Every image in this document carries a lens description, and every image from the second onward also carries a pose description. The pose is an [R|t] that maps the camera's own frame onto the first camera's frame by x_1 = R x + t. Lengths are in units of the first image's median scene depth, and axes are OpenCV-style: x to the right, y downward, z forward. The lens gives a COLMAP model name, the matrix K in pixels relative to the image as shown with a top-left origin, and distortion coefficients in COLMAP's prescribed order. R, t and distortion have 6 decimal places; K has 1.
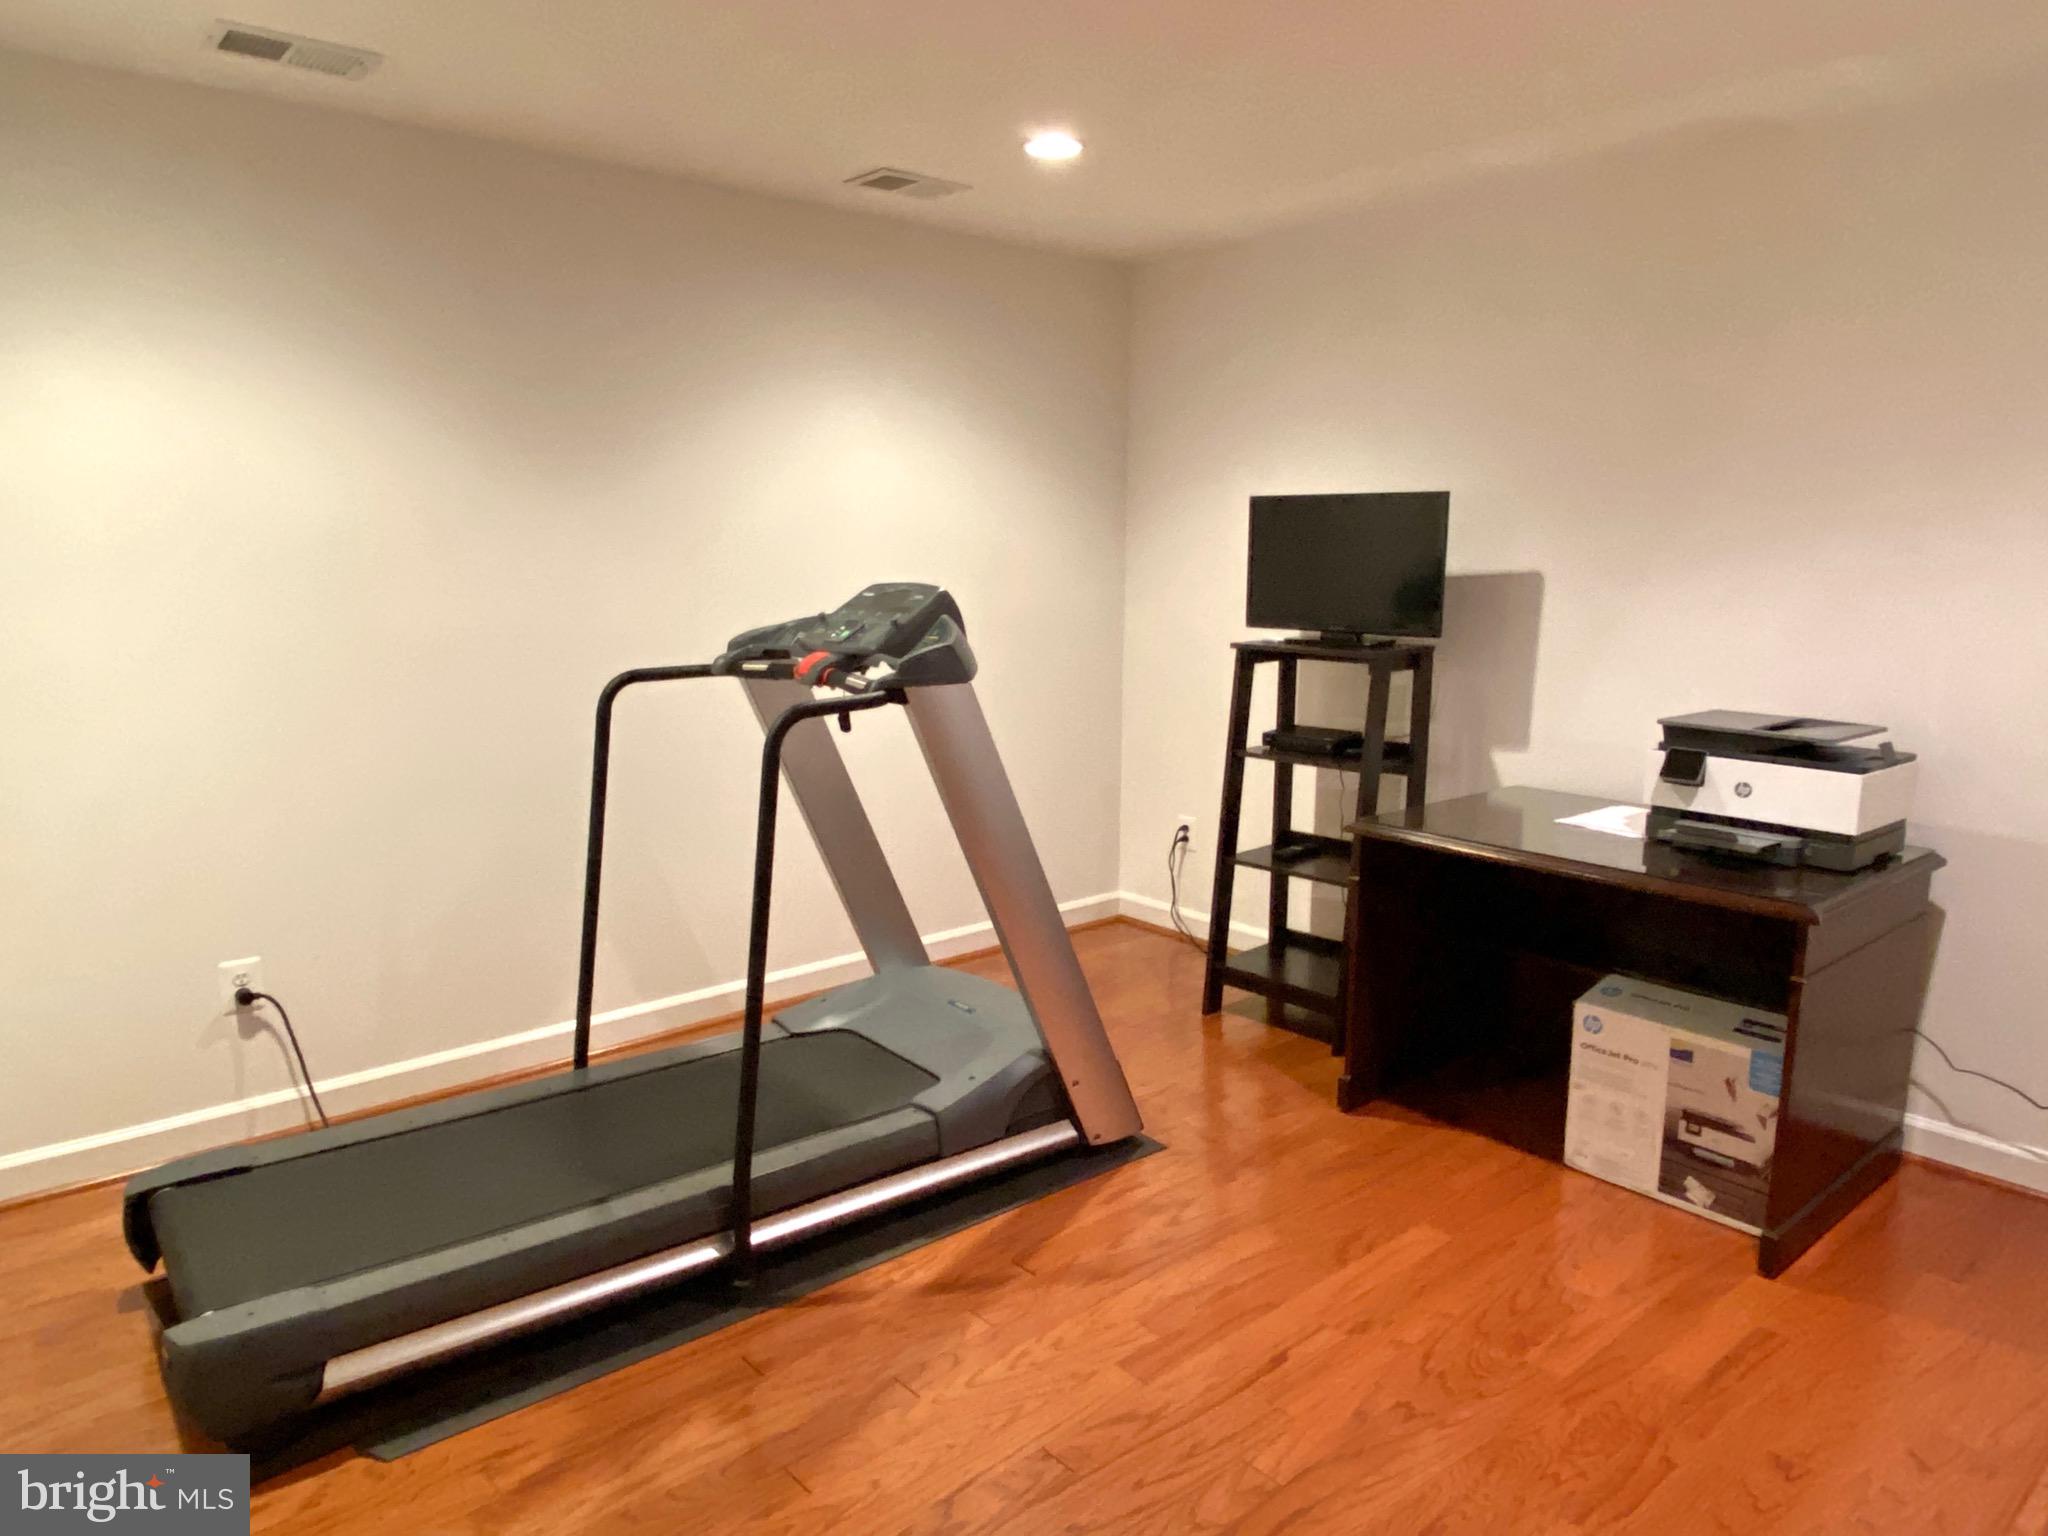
lens RADIAL K [[1338.7, 0, 1024.0], [0, 1338.7, 768.0], [0, 0, 1]] dist [0.106269, -0.135074]
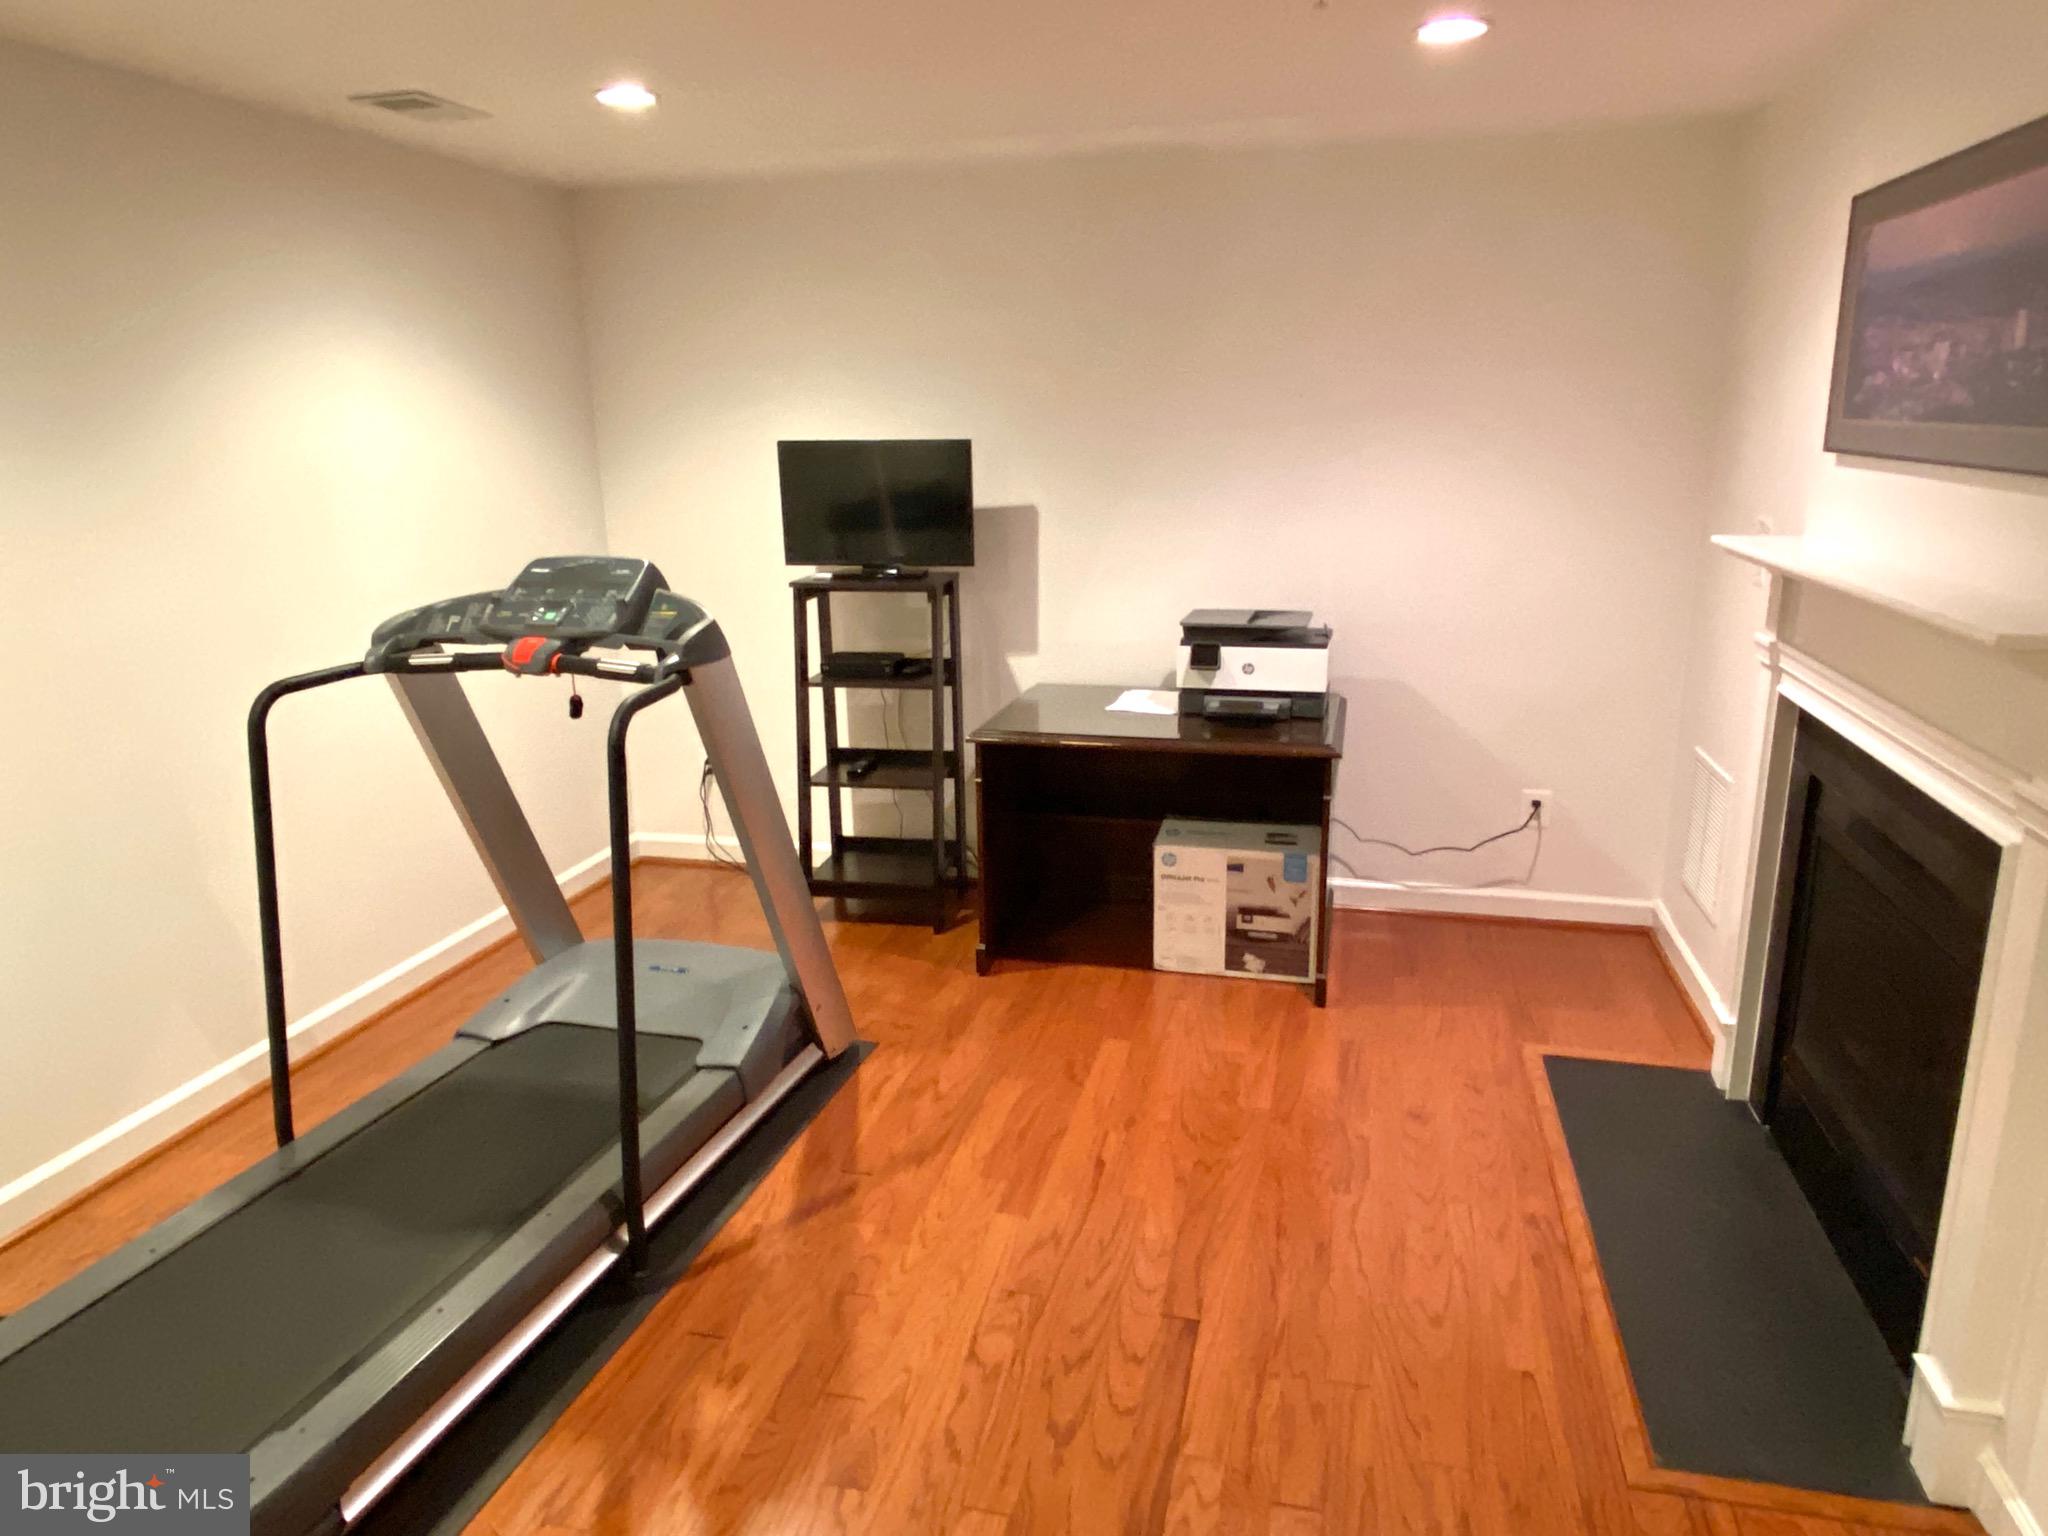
lens RADIAL K [[1338.7, 0, 1024.0], [0, 1338.7, 768.0], [0, 0, 1]] dist [0.106269, -0.135074]
pose [[0.819844, -0.159776, 0.549843, -0.391777], [0.115790, 0.986702, 0.114073, -0.062137], [-0.560757, -0.029855, 0.827442, 0.011467]]
